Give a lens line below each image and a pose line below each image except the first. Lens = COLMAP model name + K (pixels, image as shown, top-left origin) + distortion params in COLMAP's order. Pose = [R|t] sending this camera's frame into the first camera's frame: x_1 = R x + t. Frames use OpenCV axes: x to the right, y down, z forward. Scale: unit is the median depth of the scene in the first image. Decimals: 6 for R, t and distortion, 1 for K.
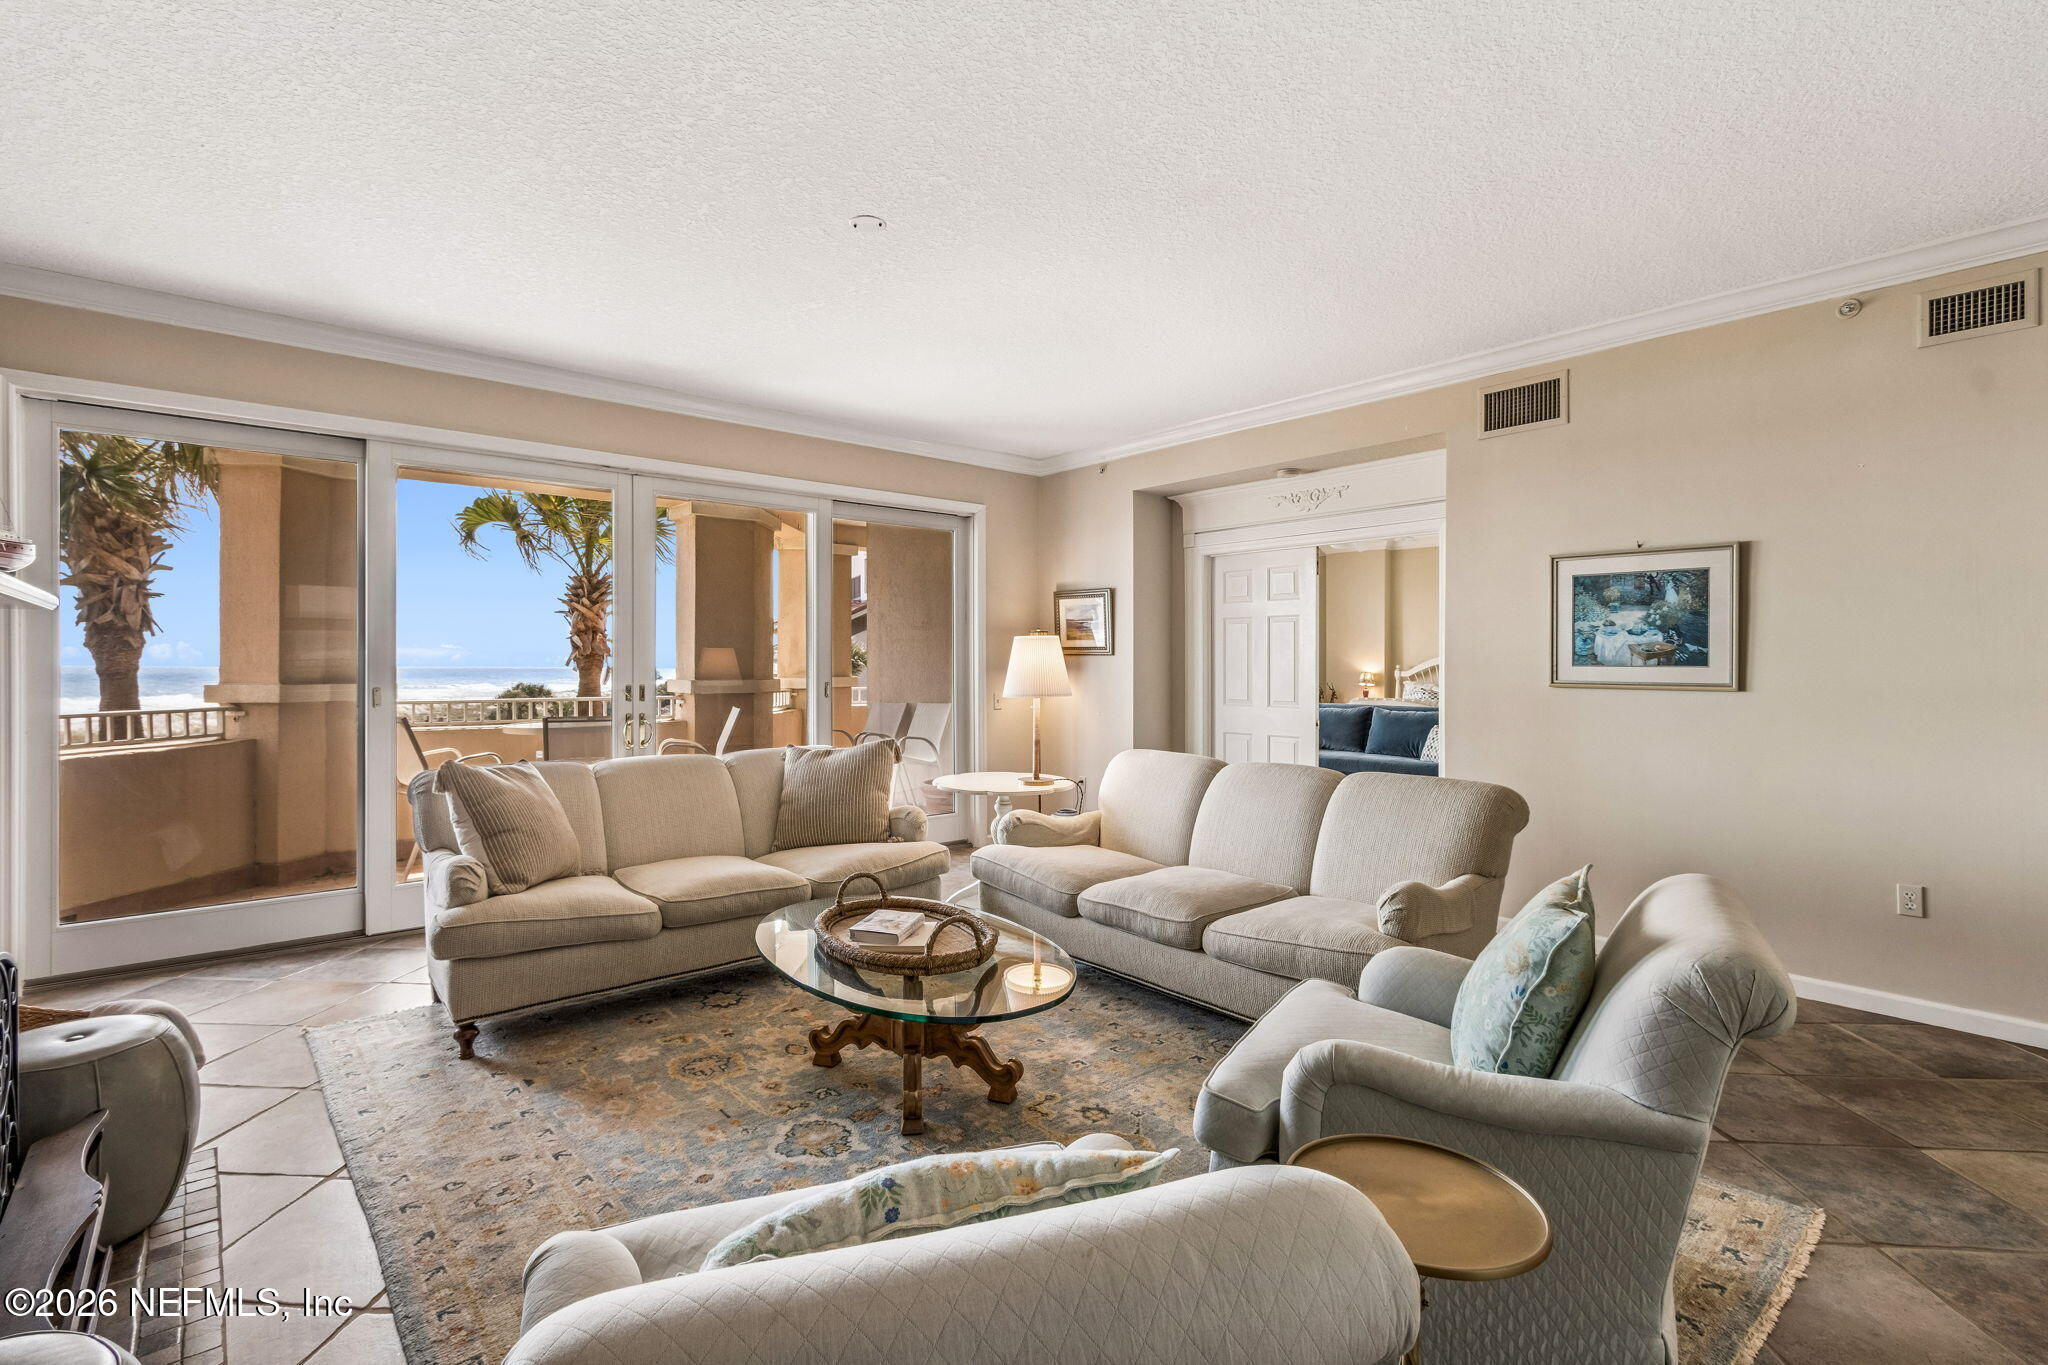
lens RADIAL K [[977.3, 0, 1011.9], [0, 977.3, 665.8], [0, 0, 1]] dist [-0.000259, 0.000966]
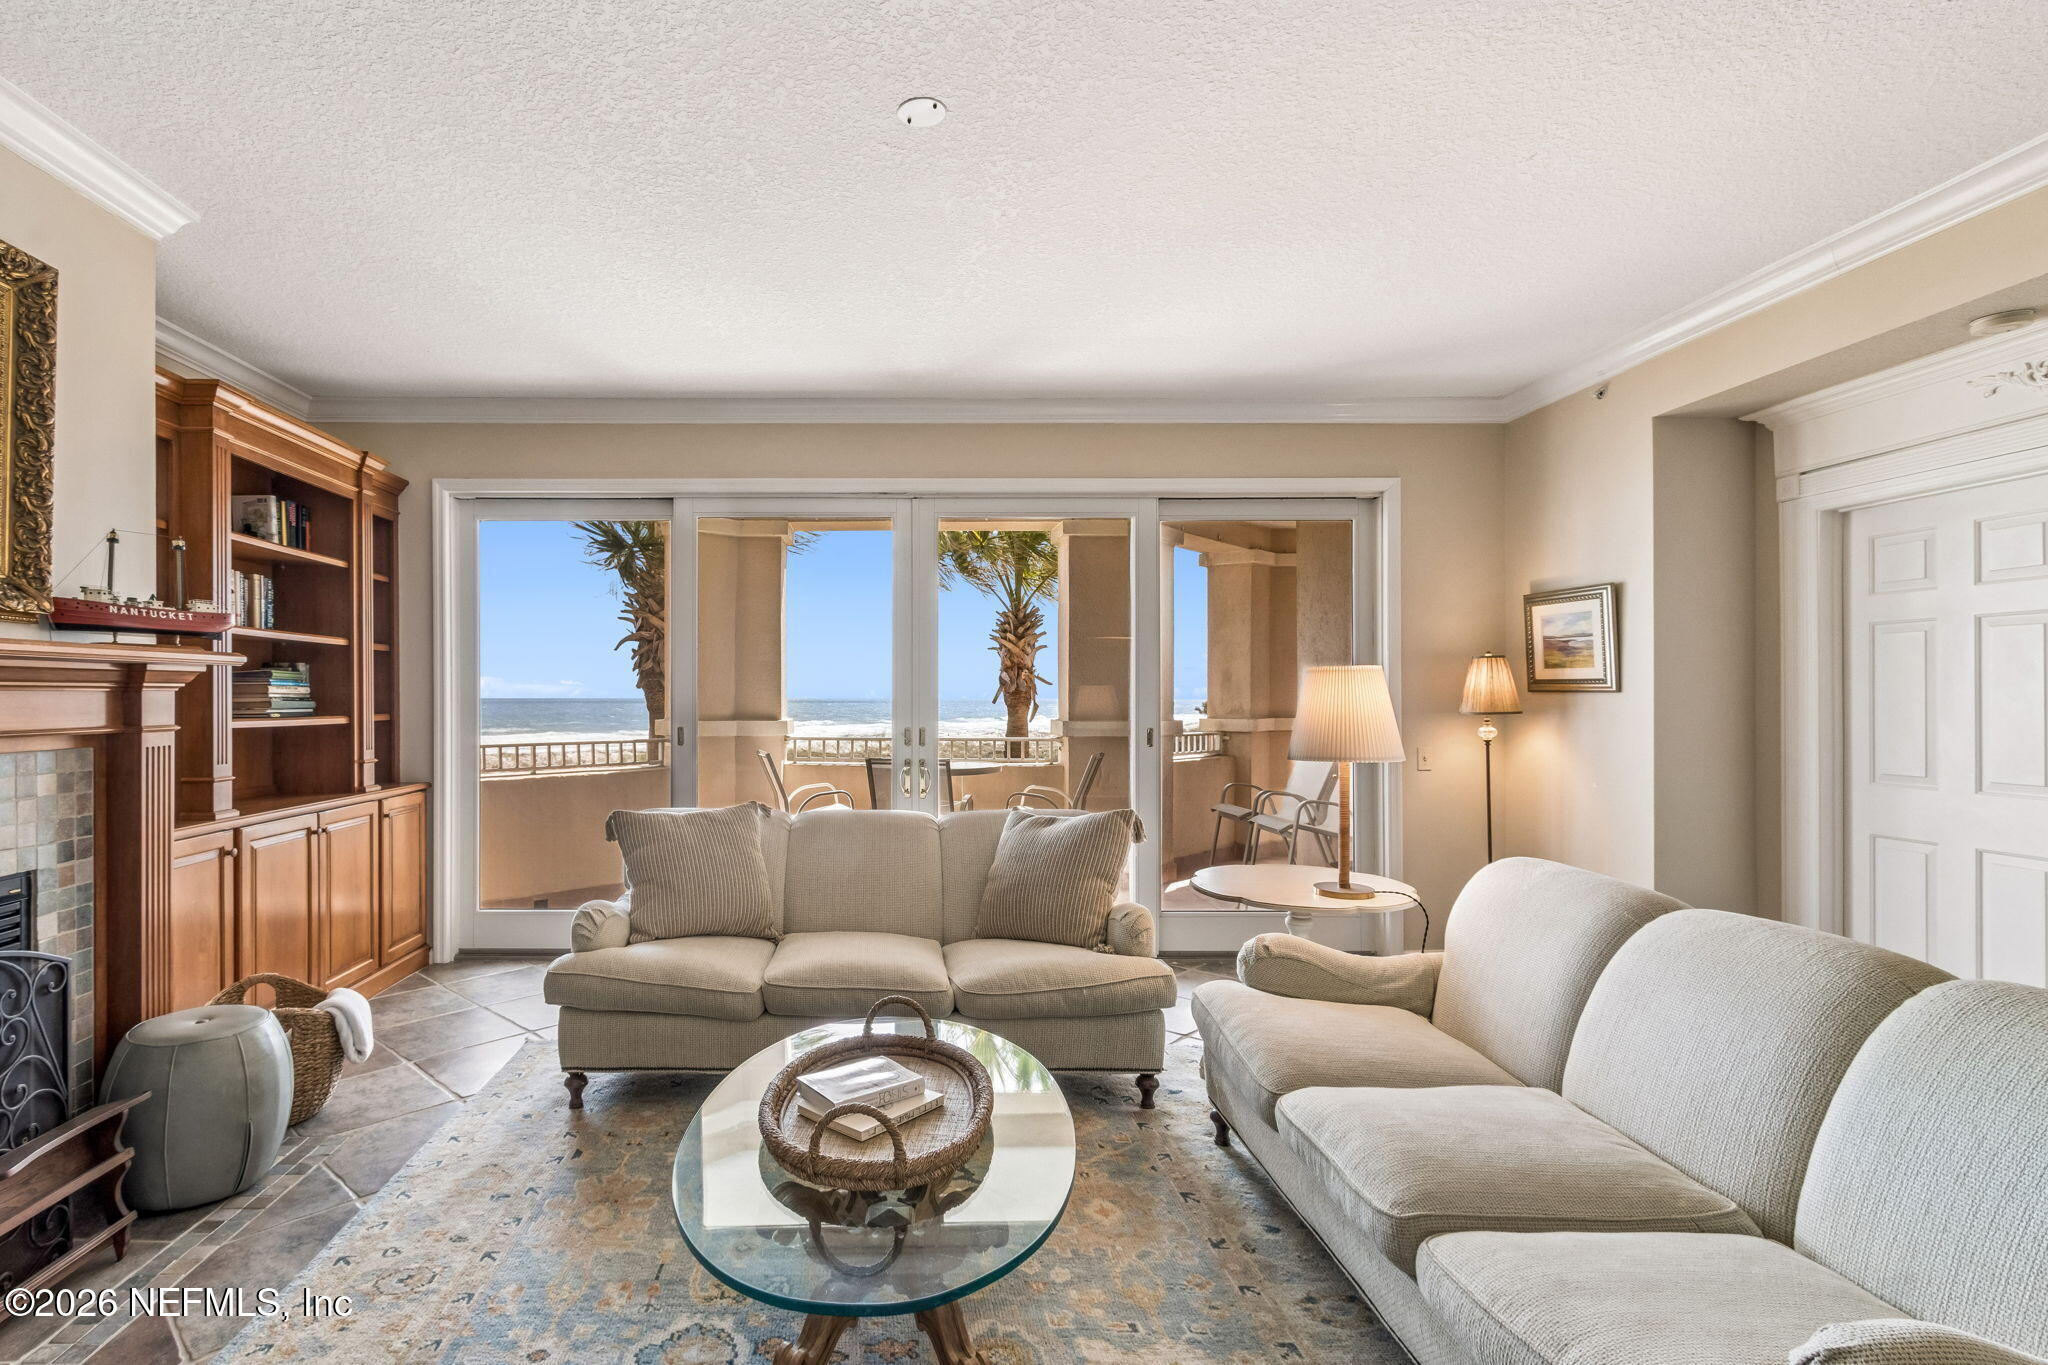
lens RADIAL K [[977.3, 0, 1029.1], [0, 977.3, 697.6], [0, 0, 1]] dist [-0.000259, 0.000966]
pose [[0.750236, 0.003153, -0.661163, 0.232730], [-0.000844, 0.999992, 0.003811, -0.009670], [0.661170, -0.002301, 0.750233, 0.296709]]
